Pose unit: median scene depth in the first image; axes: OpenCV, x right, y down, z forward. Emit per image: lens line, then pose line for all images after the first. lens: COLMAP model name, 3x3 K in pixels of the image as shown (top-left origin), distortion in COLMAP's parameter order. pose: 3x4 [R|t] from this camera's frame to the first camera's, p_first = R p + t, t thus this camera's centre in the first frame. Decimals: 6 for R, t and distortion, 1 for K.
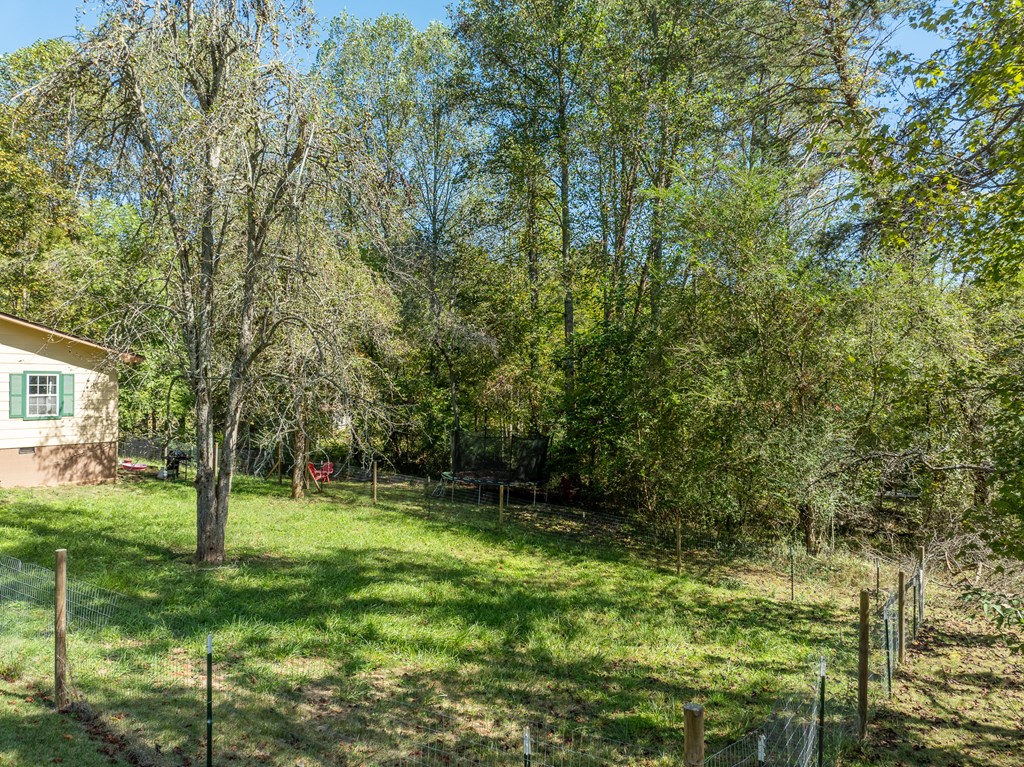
lens RADIAL K [[719.3, 0, 515.6], [0, 719.3, 381.5], [0, 0, 1]] dist [-0.042340, 0.002814]
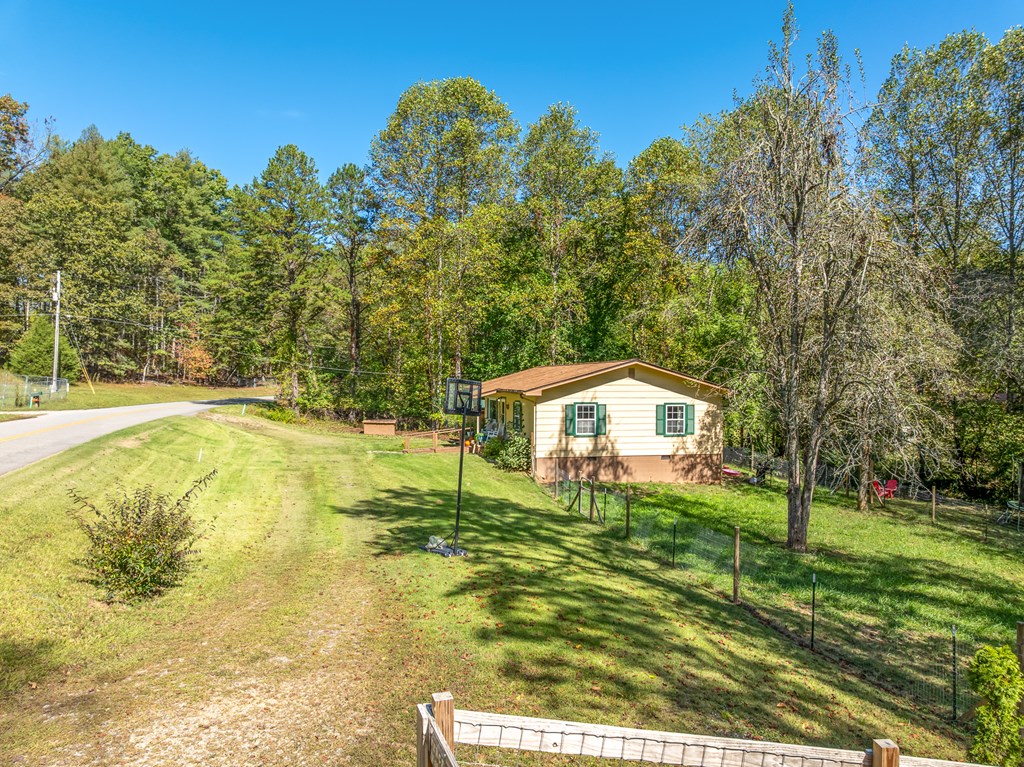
lens RADIAL K [[719.3, 0, 515.6], [0, 719.3, 381.5], [0, 0, 1]] dist [-0.042340, 0.002814]
pose [[0.729669, -0.001026, -0.683799, 0.095996], [-0.000661, 0.999997, -0.002205, -0.055793], [0.683800, 0.002061, 0.729667, -0.296891]]
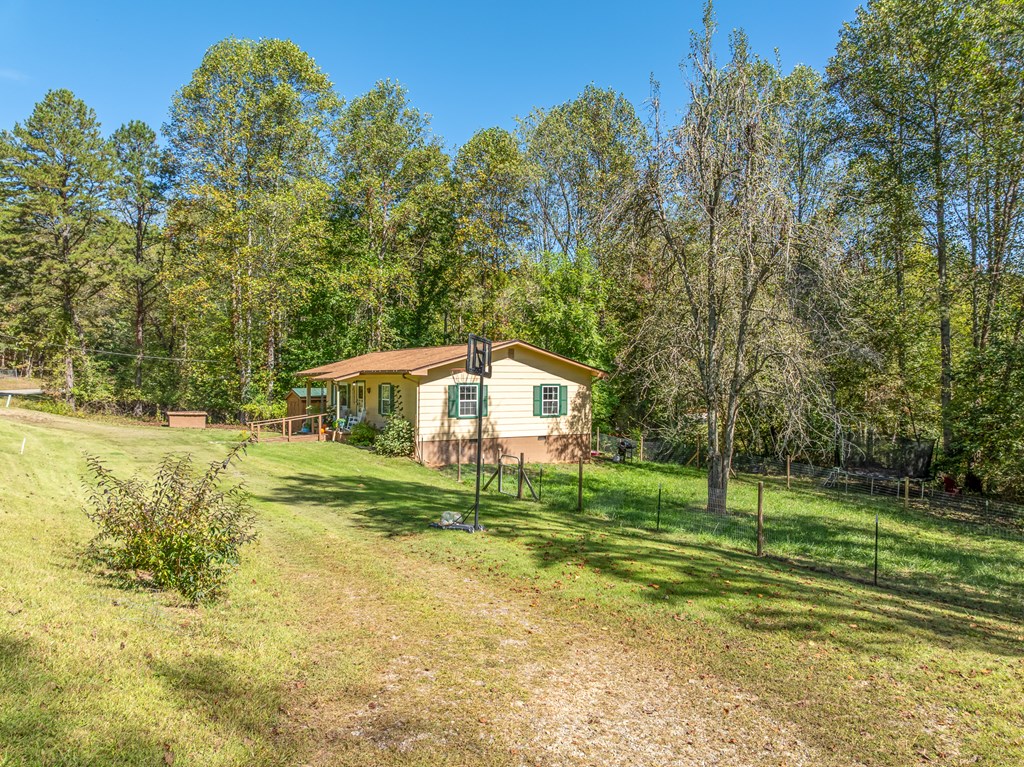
lens RADIAL K [[719.3, 0, 515.6], [0, 719.3, 381.5], [0, 0, 1]] dist [-0.042340, 0.002814]
pose [[0.913776, -0.000136, -0.406218, -0.136621], [-0.000445, 0.999999, -0.001335, -0.018224], [0.406218, 0.001401, 0.913775, -0.385346]]
